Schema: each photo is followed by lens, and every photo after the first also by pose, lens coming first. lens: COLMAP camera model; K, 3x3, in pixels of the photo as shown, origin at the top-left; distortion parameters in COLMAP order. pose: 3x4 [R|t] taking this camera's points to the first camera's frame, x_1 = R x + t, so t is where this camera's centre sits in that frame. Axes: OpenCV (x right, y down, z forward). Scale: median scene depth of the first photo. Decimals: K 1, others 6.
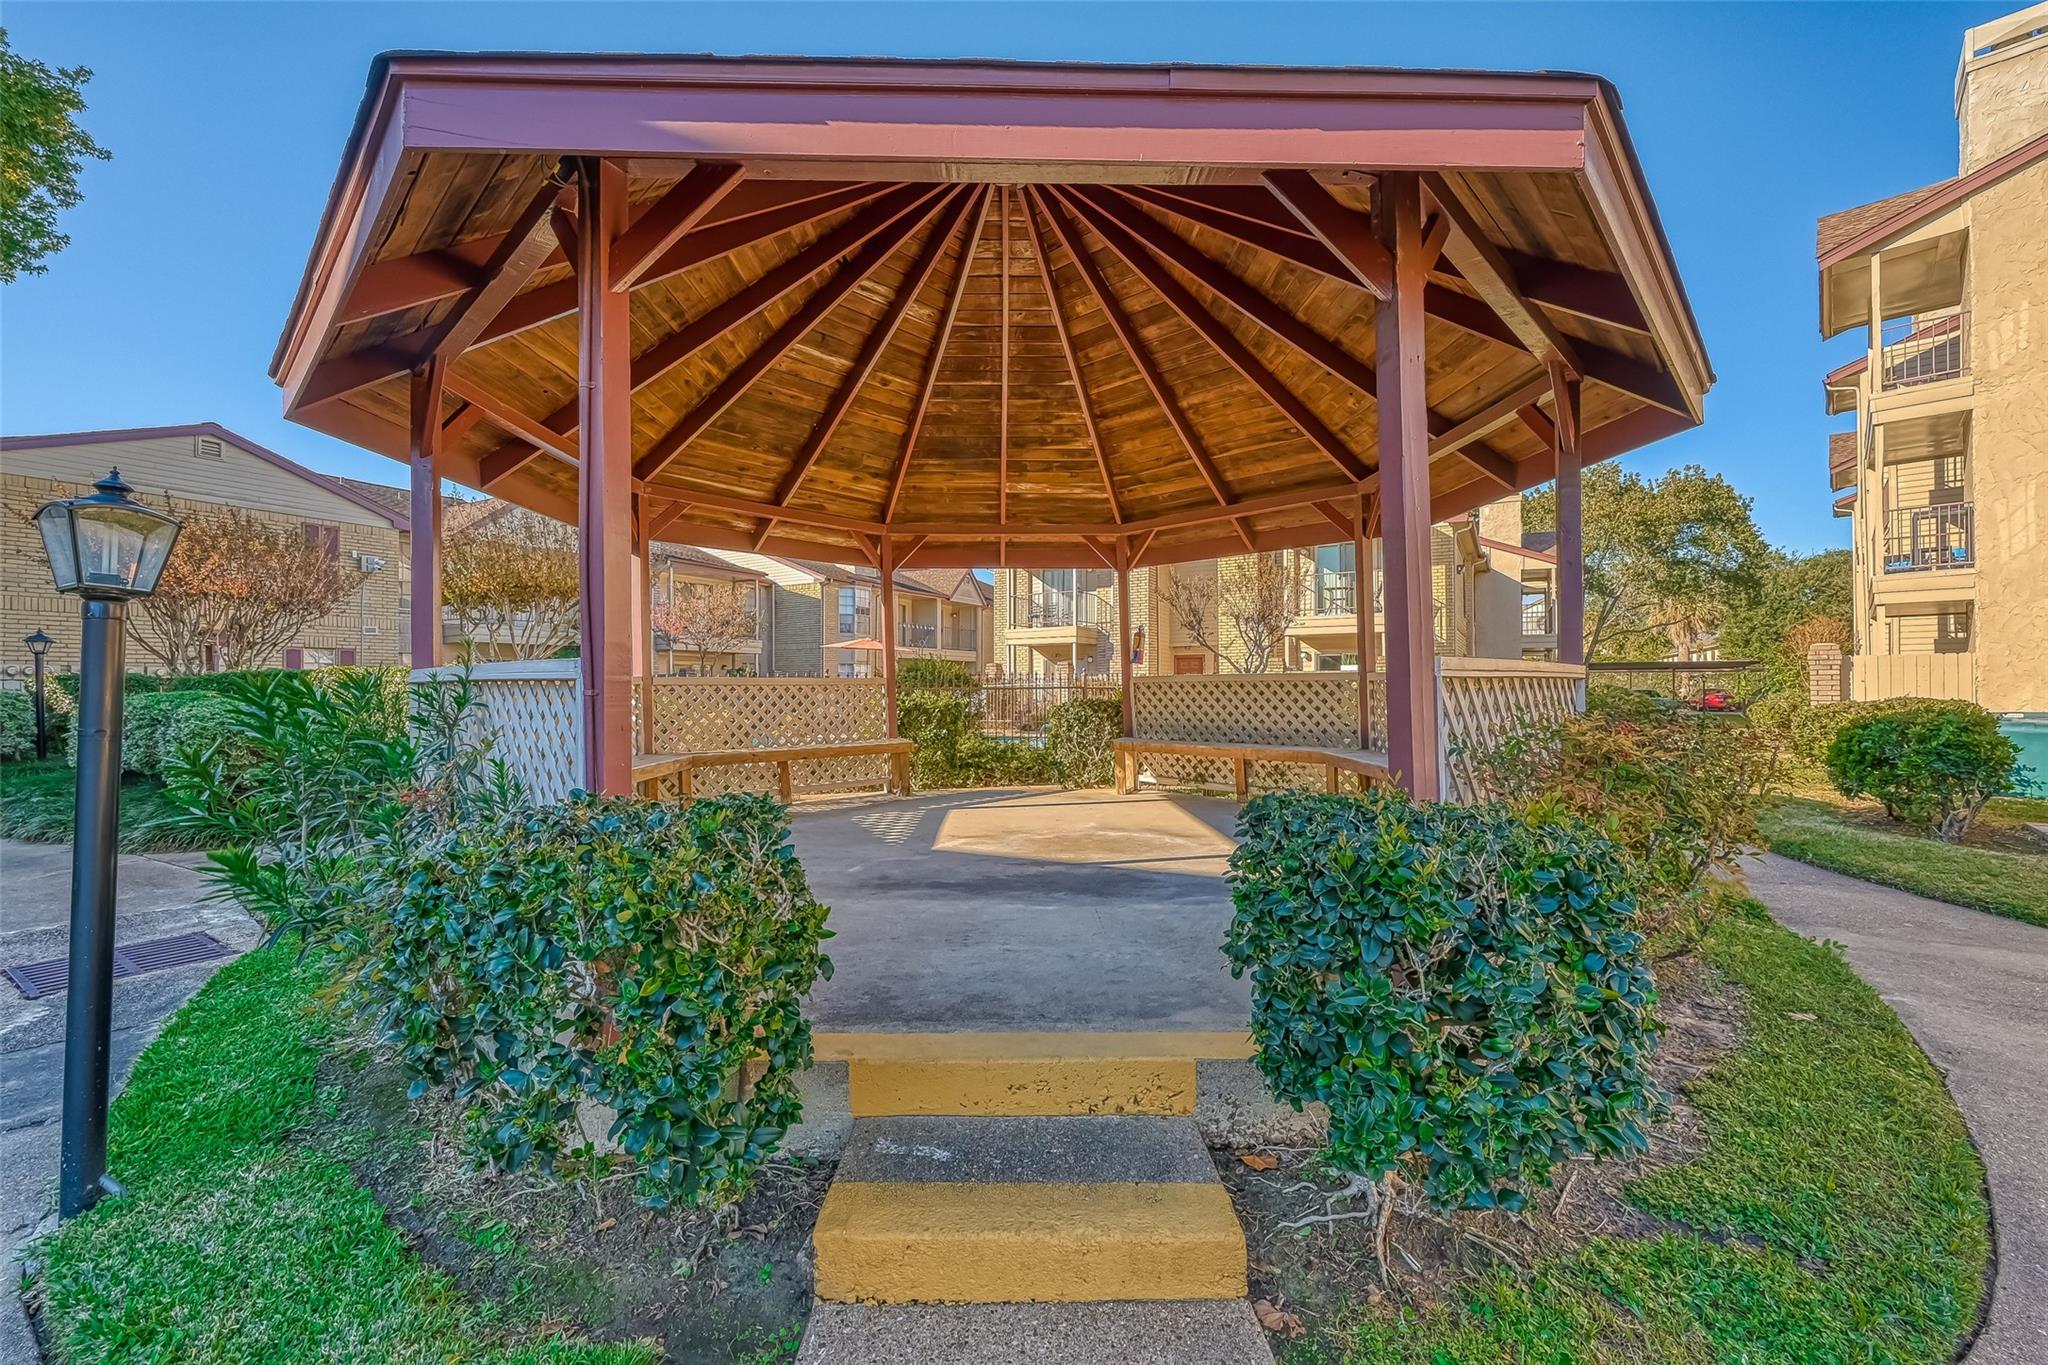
lens RADIAL K [[817.3, 0, 1025.6], [0, 817.3, 687.4], [0, 0, 1]] dist [0.001112, 0.000201]
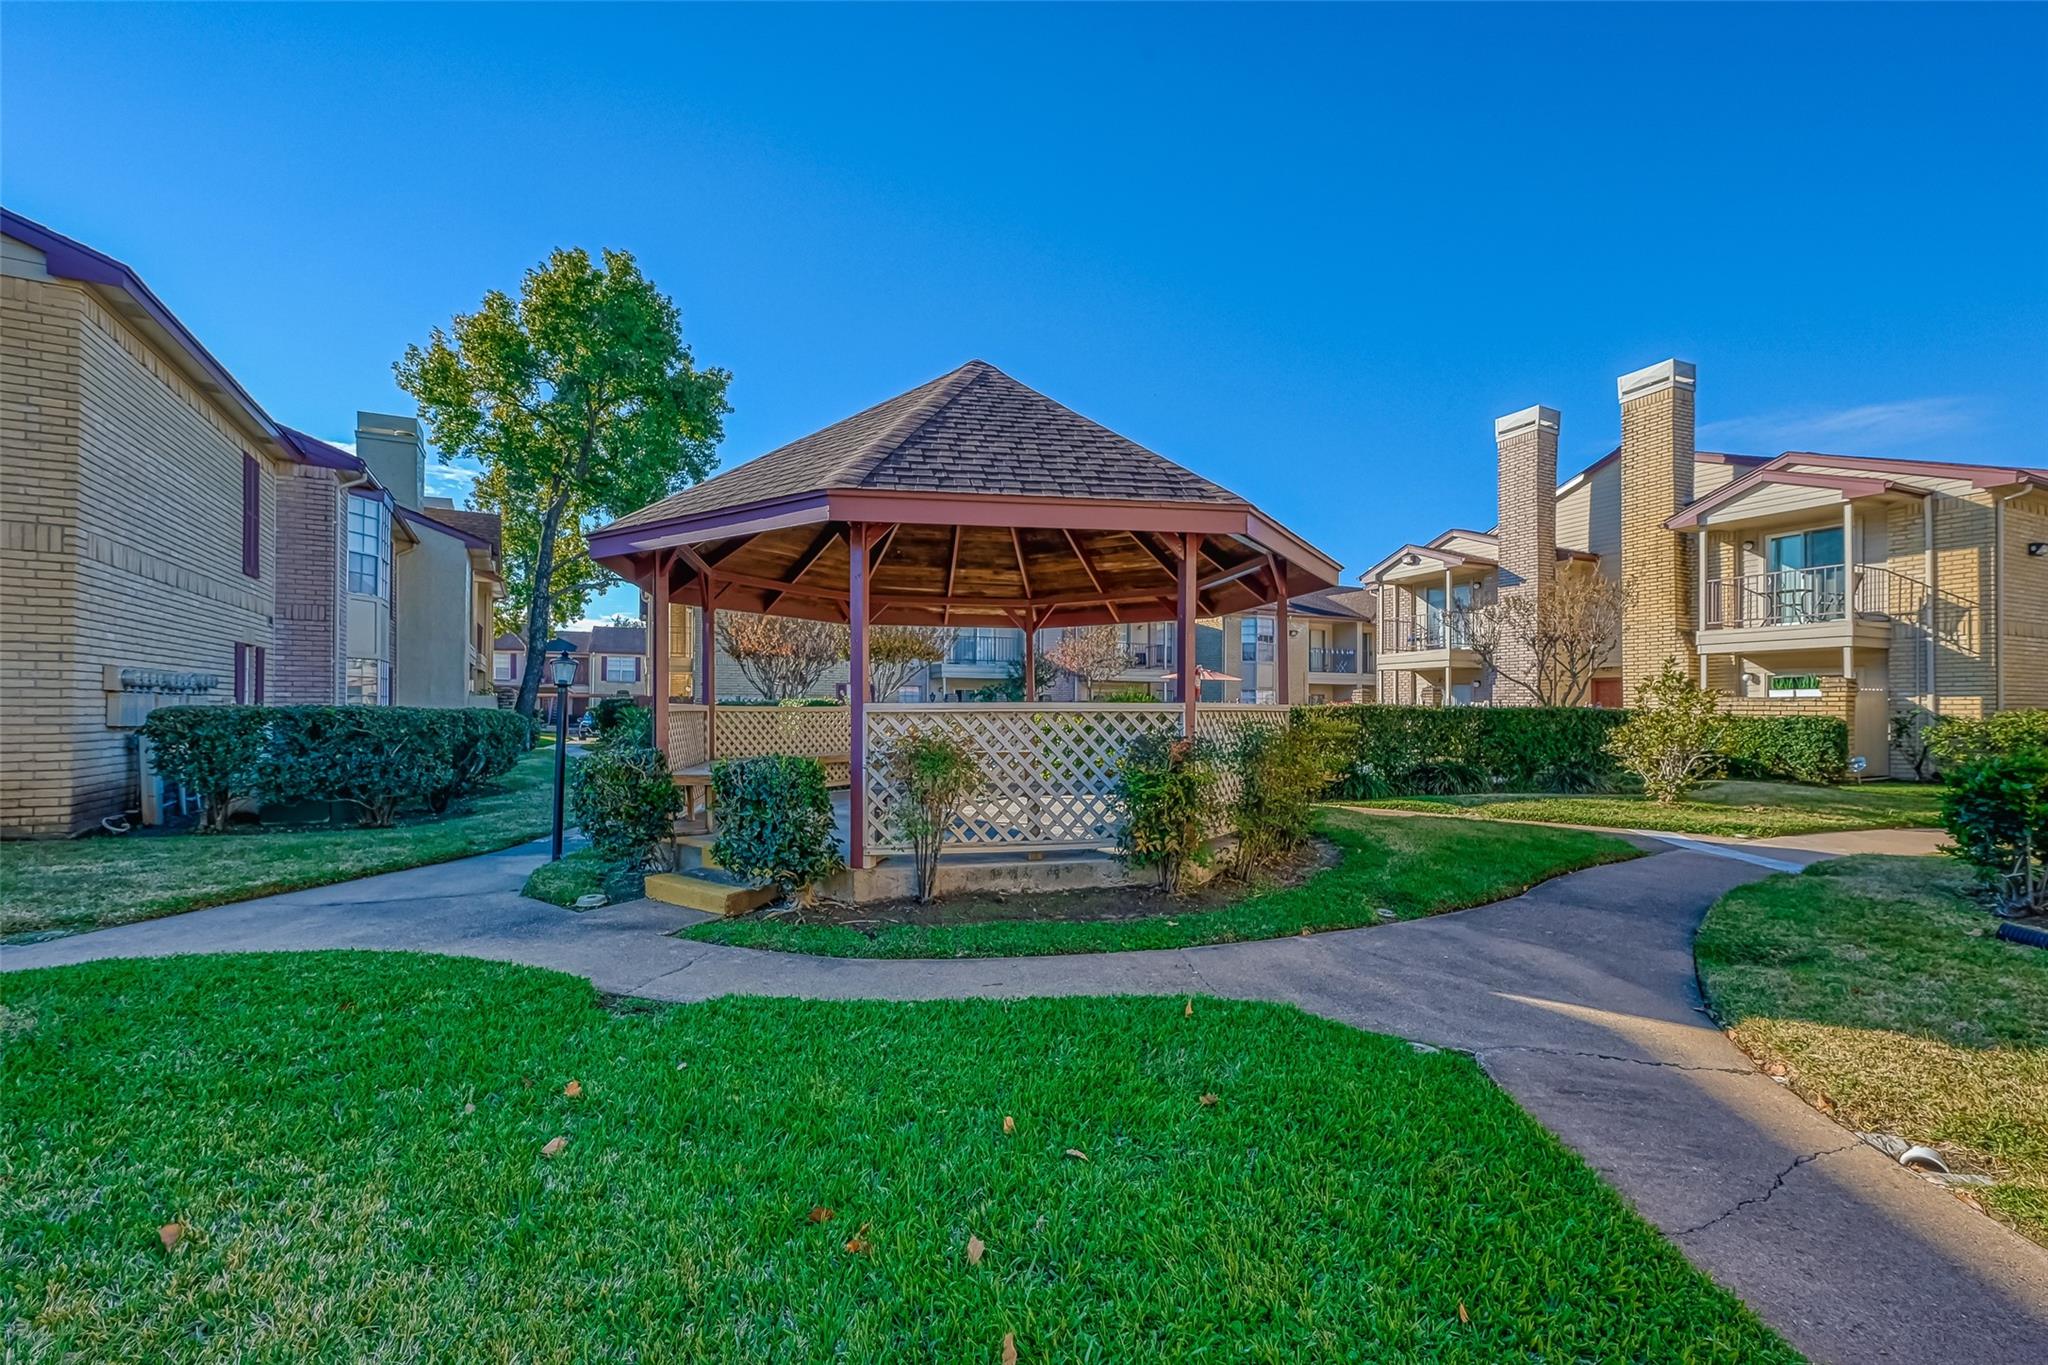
lens RADIAL K [[831.2, 0, 1023.3], [0, 831.2, 701.9], [0, 0, 1]] dist [0.001362, -0.004730]
pose [[0.822126, 0.001636, -0.569304, 0.192744], [-0.008532, 0.999919, -0.009447, -0.001167], [0.569242, 0.012624, 0.822073, -0.055620]]
